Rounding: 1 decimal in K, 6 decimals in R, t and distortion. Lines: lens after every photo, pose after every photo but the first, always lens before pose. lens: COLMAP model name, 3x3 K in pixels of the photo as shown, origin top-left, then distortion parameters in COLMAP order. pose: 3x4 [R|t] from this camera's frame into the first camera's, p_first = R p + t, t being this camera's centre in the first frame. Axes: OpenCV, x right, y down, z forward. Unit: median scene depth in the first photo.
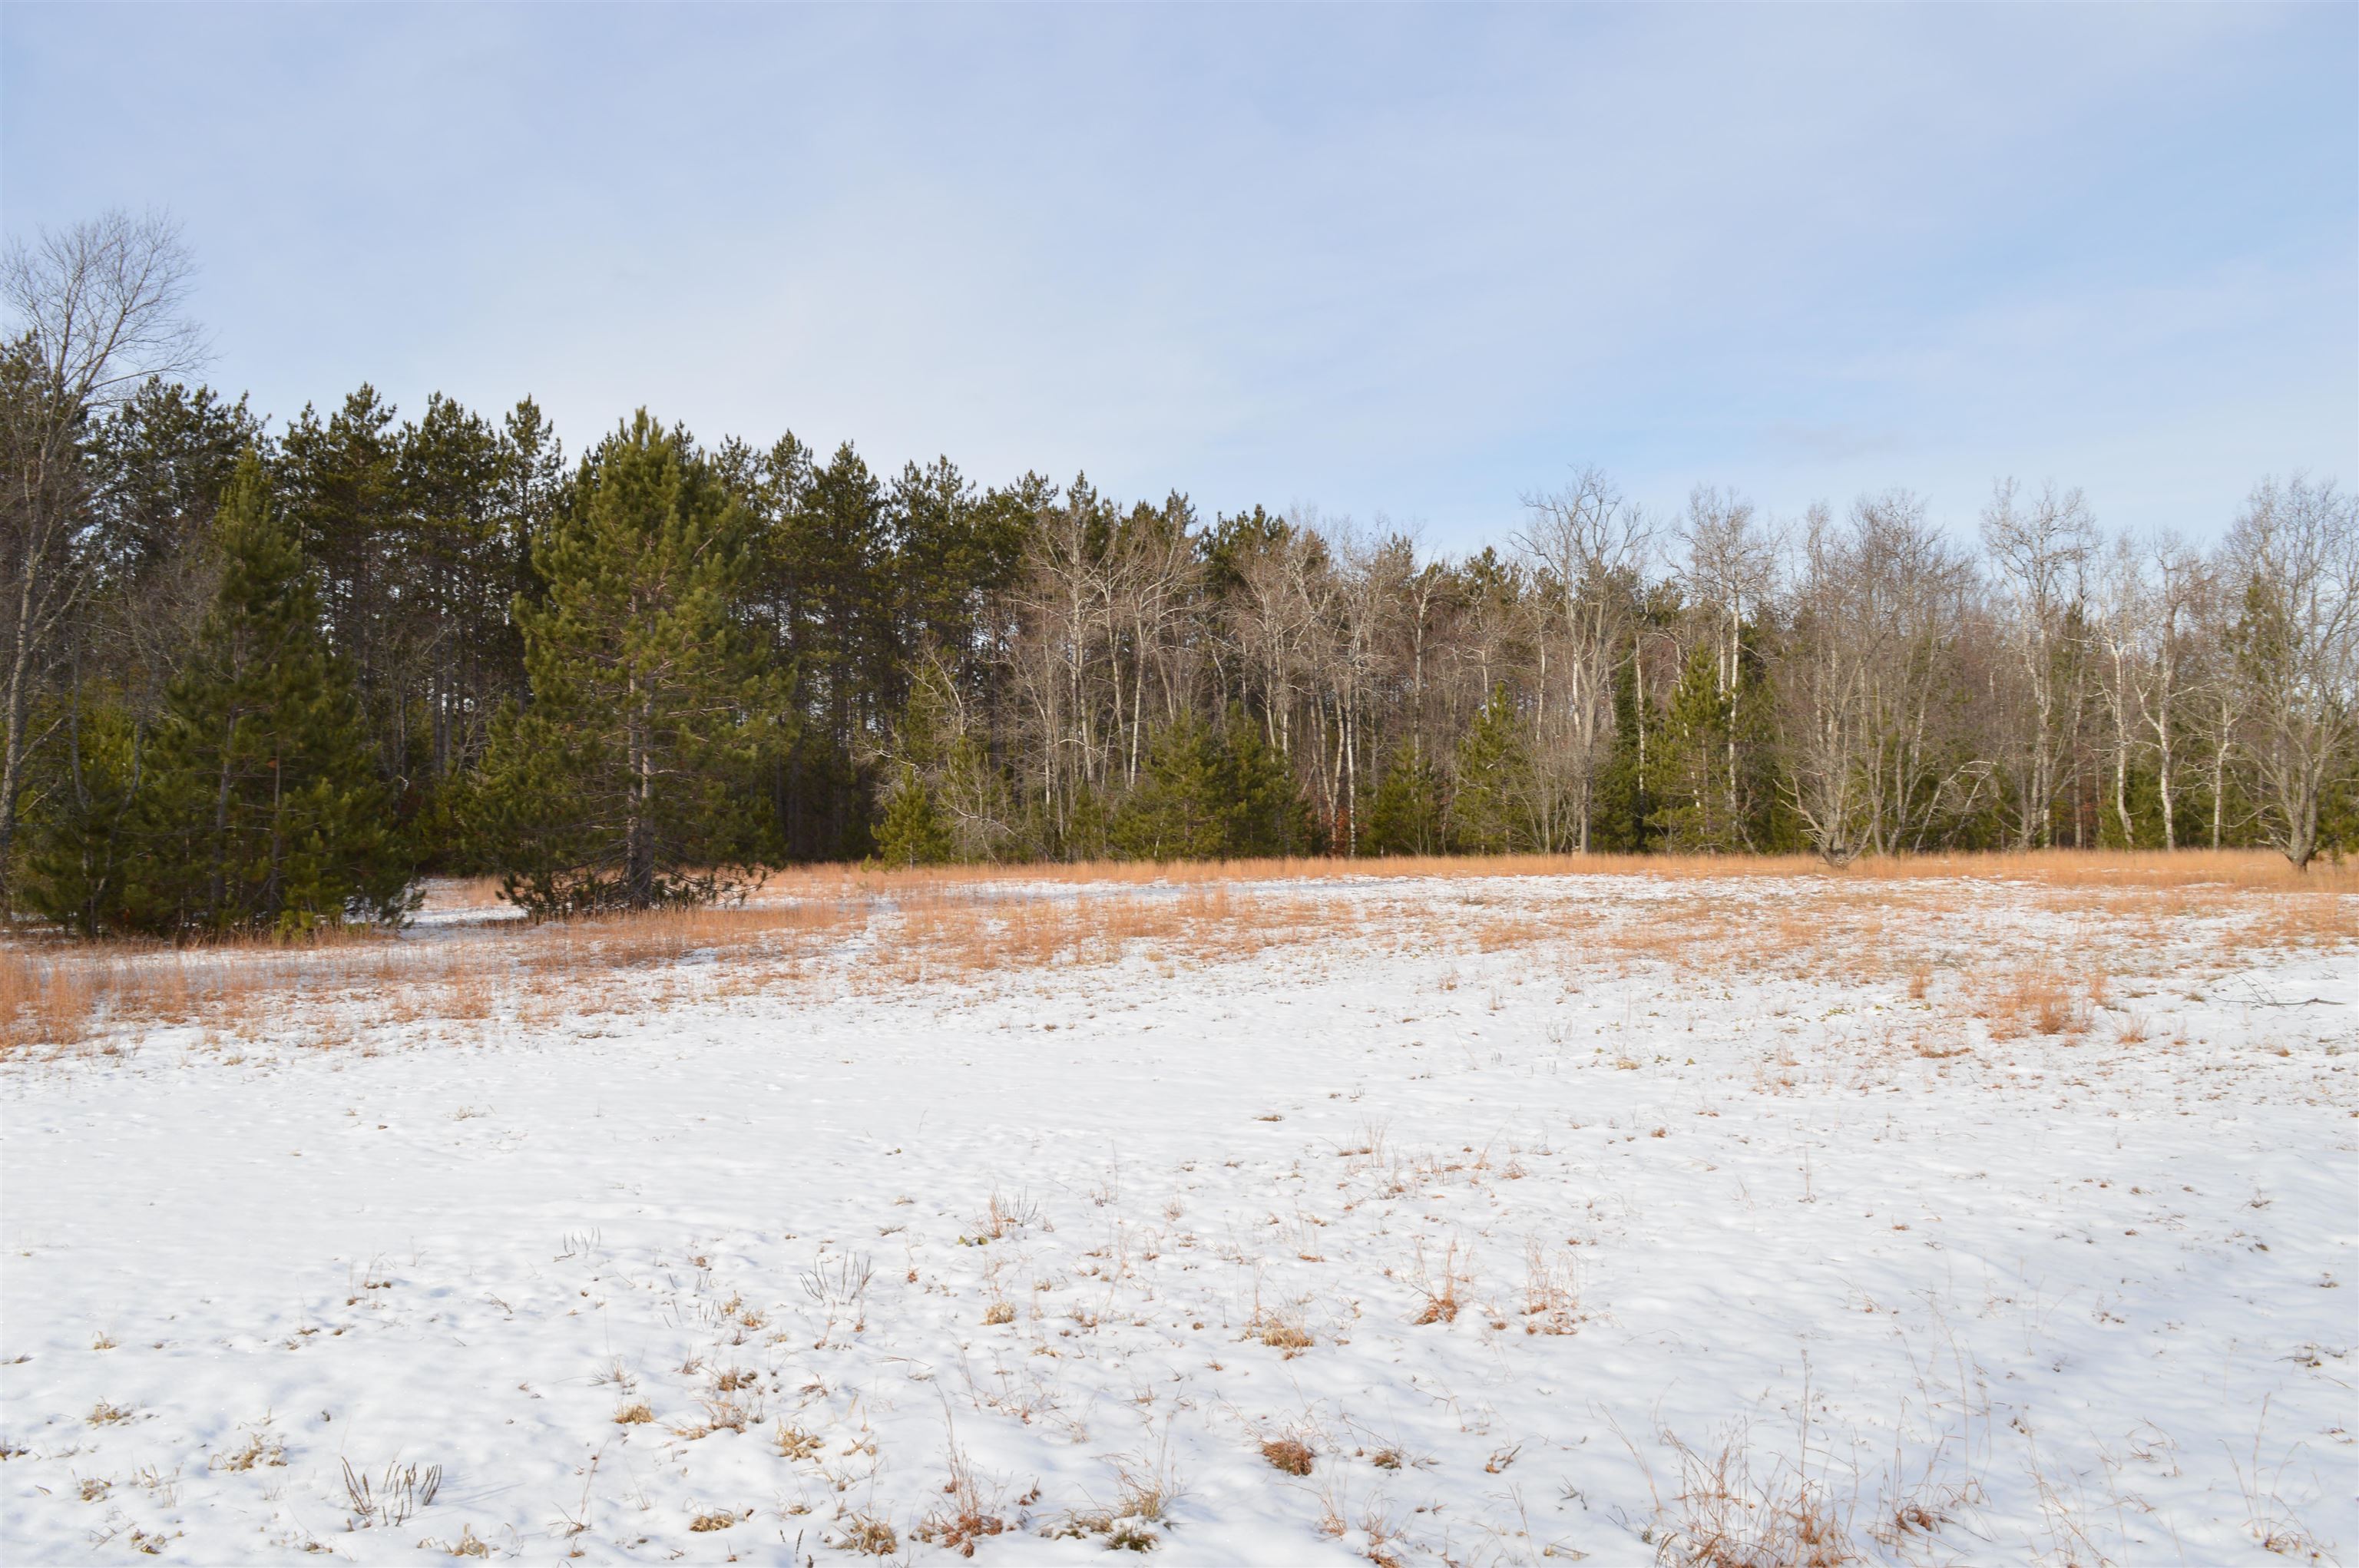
lens RADIAL K [[1873.5, 0, 1174.8], [0, 1873.5, 777.7], [0, 0, 1]] dist [-0.096992, 0.024505]
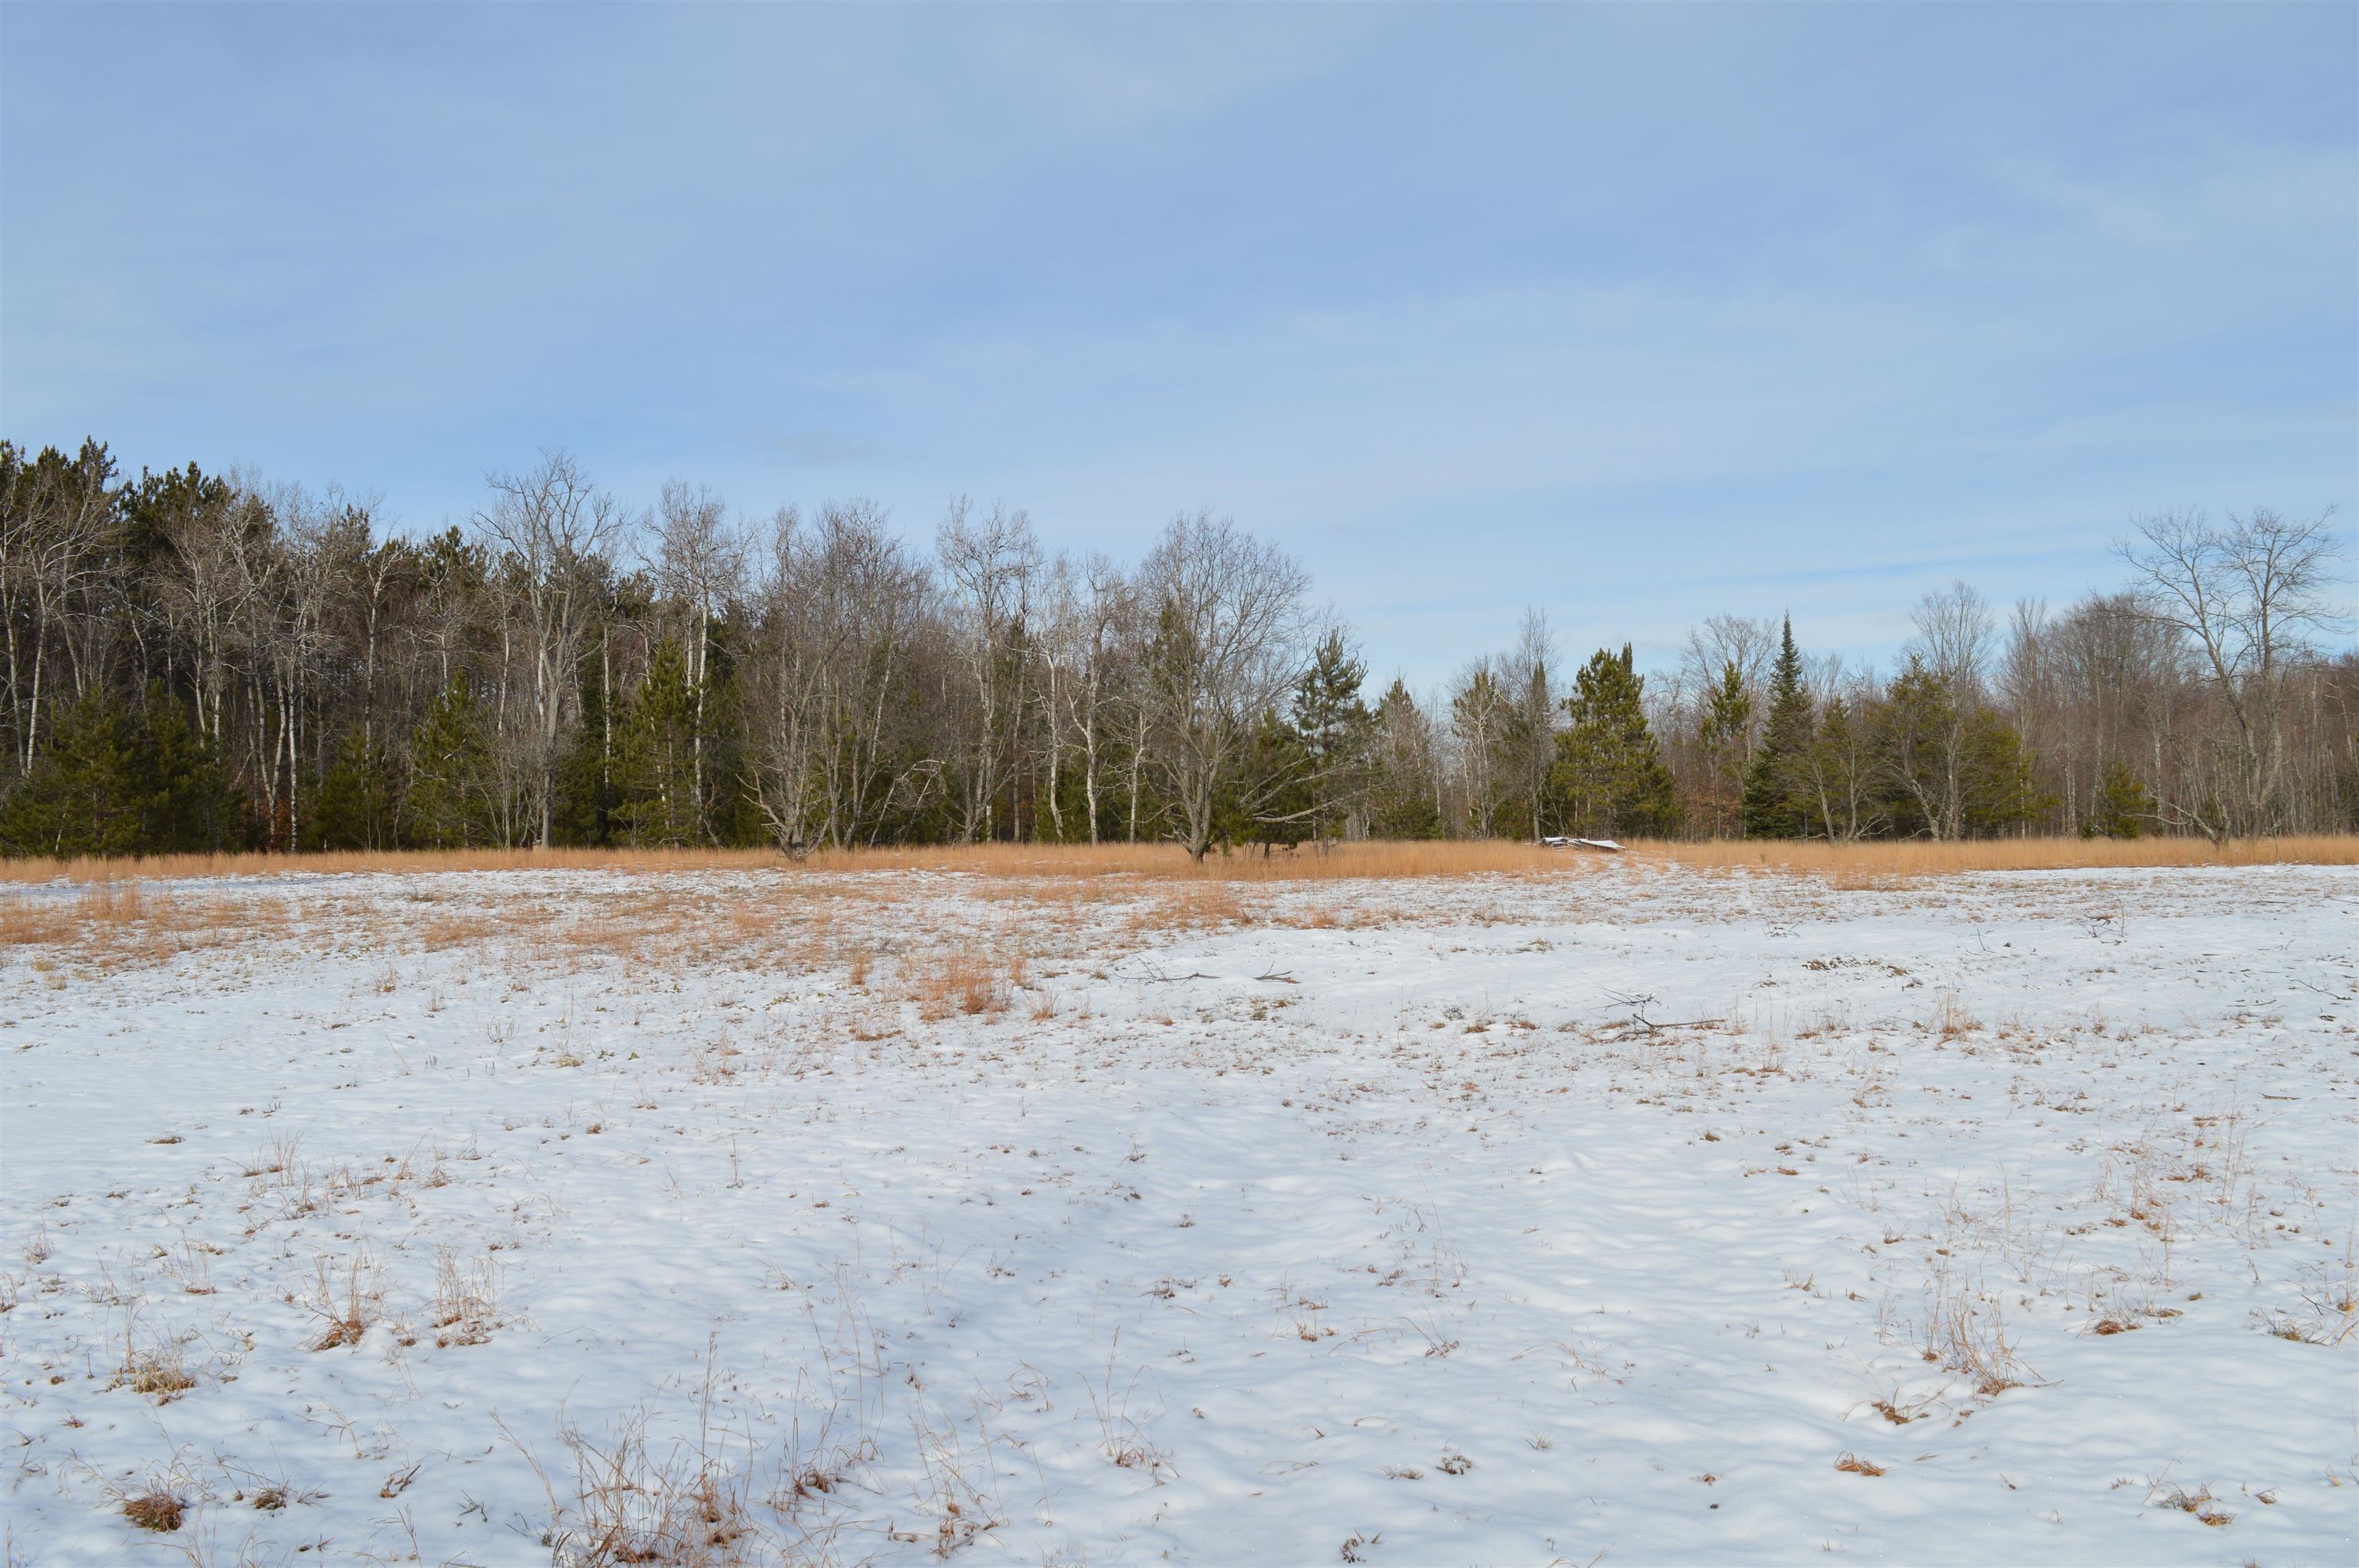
lens RADIAL K [[1873.5, 0, 1175.7], [0, 1873.5, 778.2], [0, 0, 1]] dist [-0.096992, 0.024505]
pose [[0.857225, 0.013186, 0.514774, 0.002279], [-0.015070, 0.999886, -0.000516, -0.000022], [-0.514722, -0.007315, 0.857326, -0.000809]]
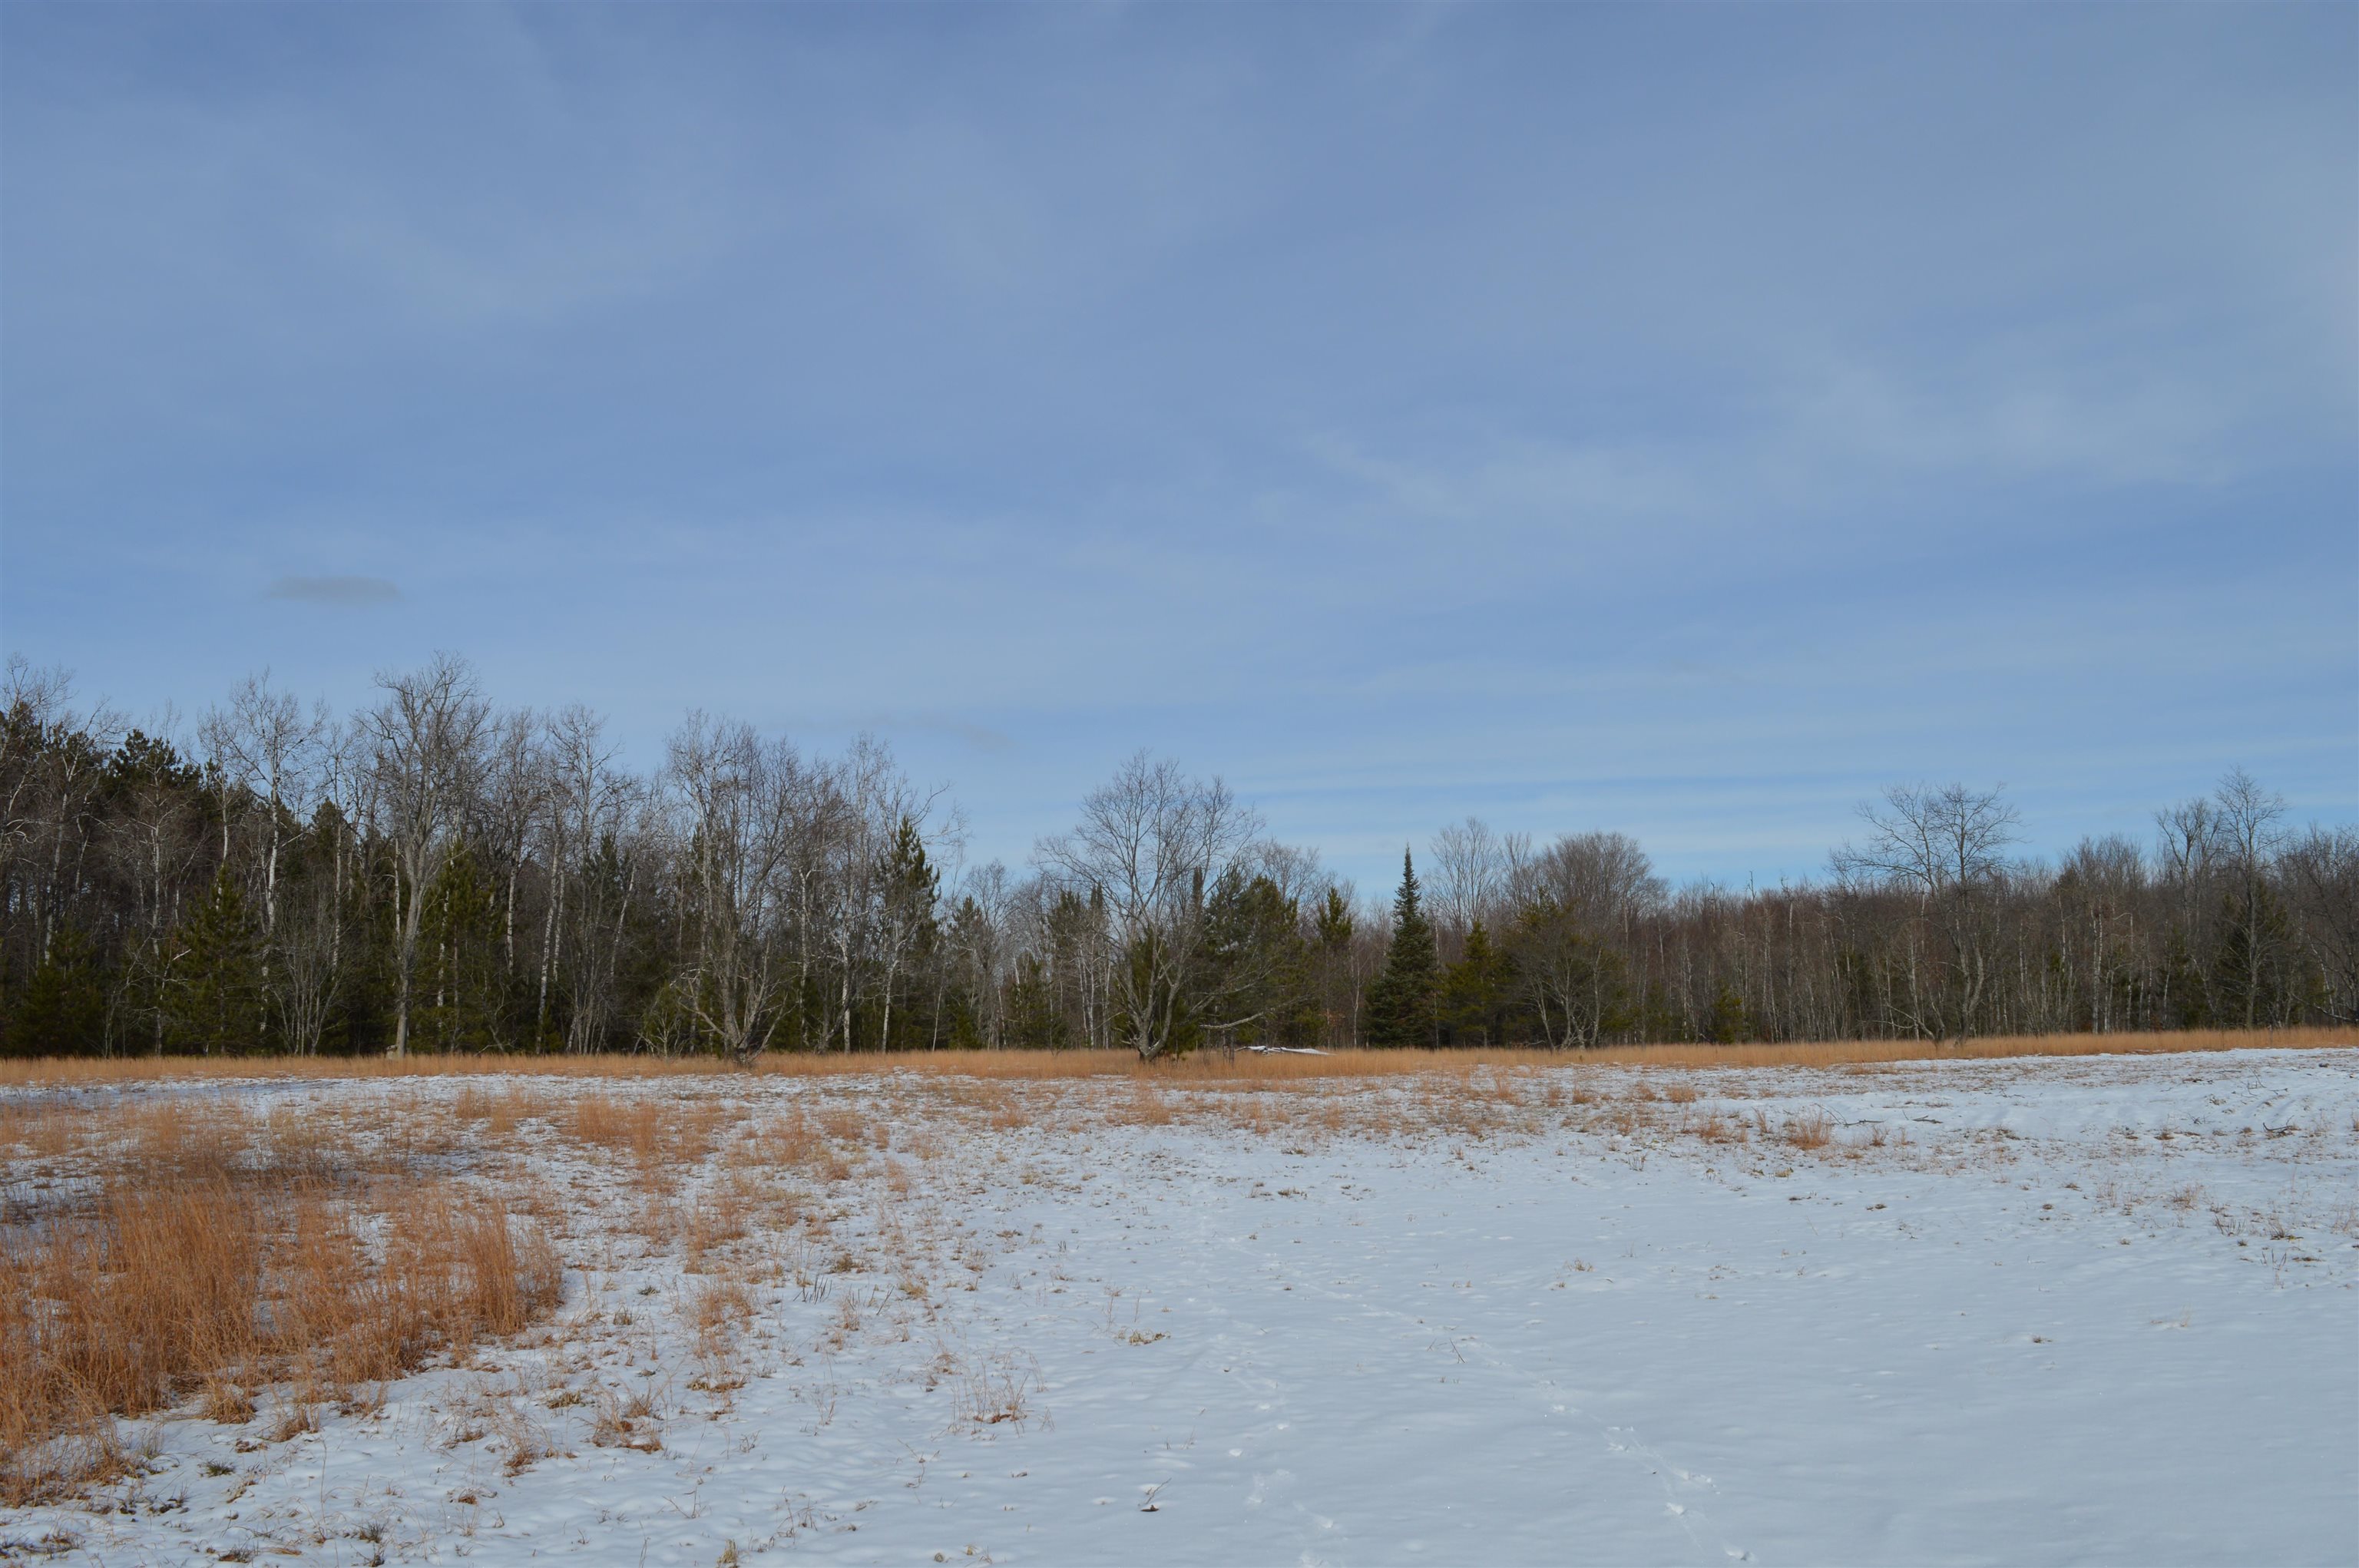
lens RADIAL K [[1873.5, 0, 1179.1], [0, 1873.5, 771.2], [0, 0, 1]] dist [-0.096992, 0.024505]
pose [[0.652591, 0.106842, 0.750140, -0.216177], [-0.020369, 0.992125, -0.123588, 0.005077], [-0.757436, 0.065372, 0.649628, 0.072738]]
